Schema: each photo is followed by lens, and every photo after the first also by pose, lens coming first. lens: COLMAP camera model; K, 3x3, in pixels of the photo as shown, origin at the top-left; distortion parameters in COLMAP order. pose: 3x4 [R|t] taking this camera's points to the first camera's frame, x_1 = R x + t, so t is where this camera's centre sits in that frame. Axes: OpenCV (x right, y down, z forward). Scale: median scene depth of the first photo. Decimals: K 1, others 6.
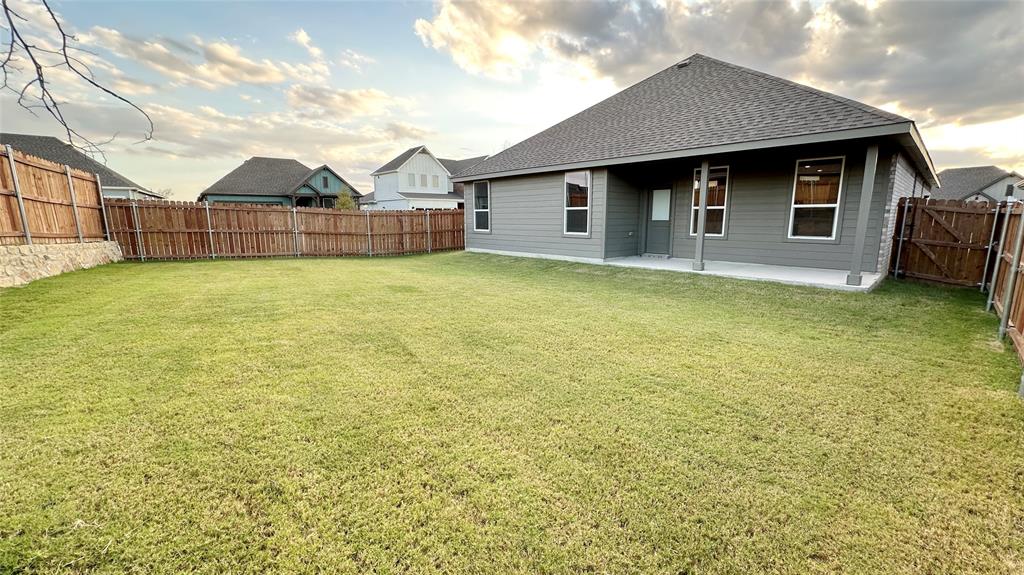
lens RADIAL K [[407.4, 0, 507.1], [0, 407.4, 284.8], [0, 0, 1]] dist [0.008023, 0.001186]
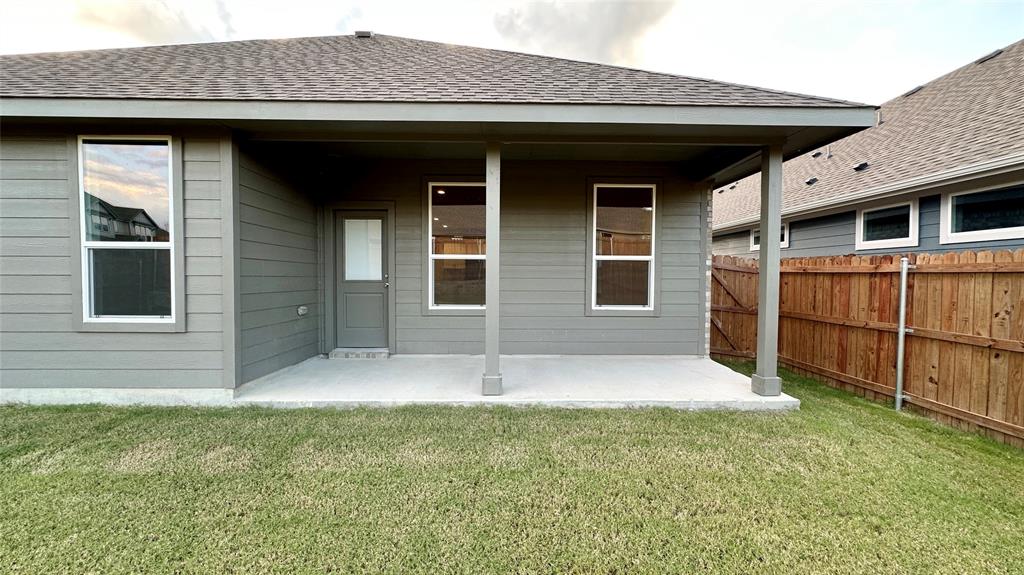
lens RADIAL K [[407.4, 0, 513.6], [0, 407.4, 287.0], [0, 0, 1]] dist [0.008023, 0.001186]
pose [[0.661924, -0.011589, 0.749481, 0.130491], [0.116978, 0.989227, -0.088016, -0.089101], [-0.740387, 0.145932, 0.656149, 0.567614]]
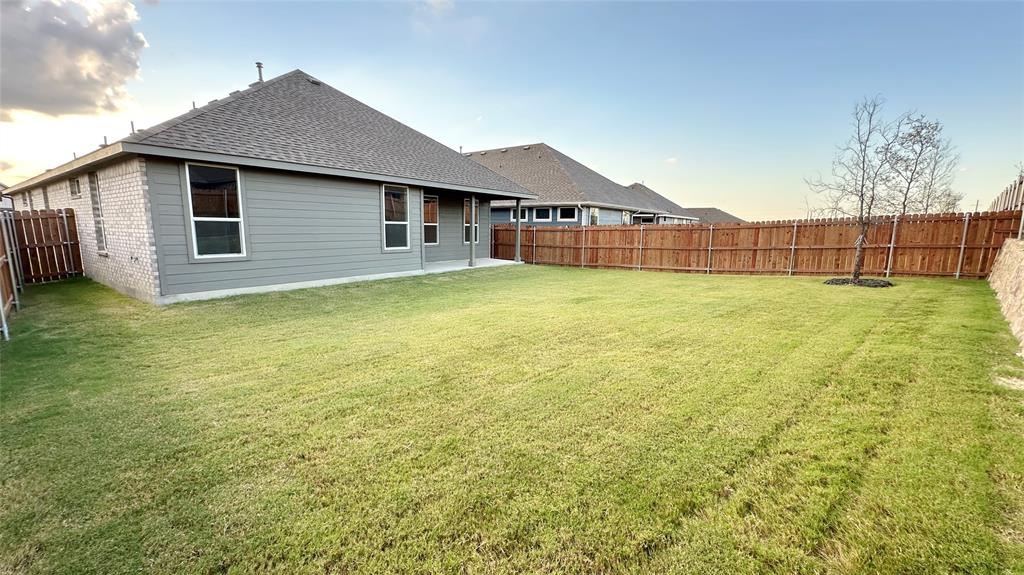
lens RADIAL K [[407.4, 0, 515.6], [0, 407.4, 288.3], [0, 0, 1]] dist [0.008023, 0.001186]
pose [[-0.210630, -0.137151, 0.967897, -0.883412], [0.161269, 0.971668, 0.172780, -0.160825], [-0.964172, 0.192485, -0.182544, 0.955027]]
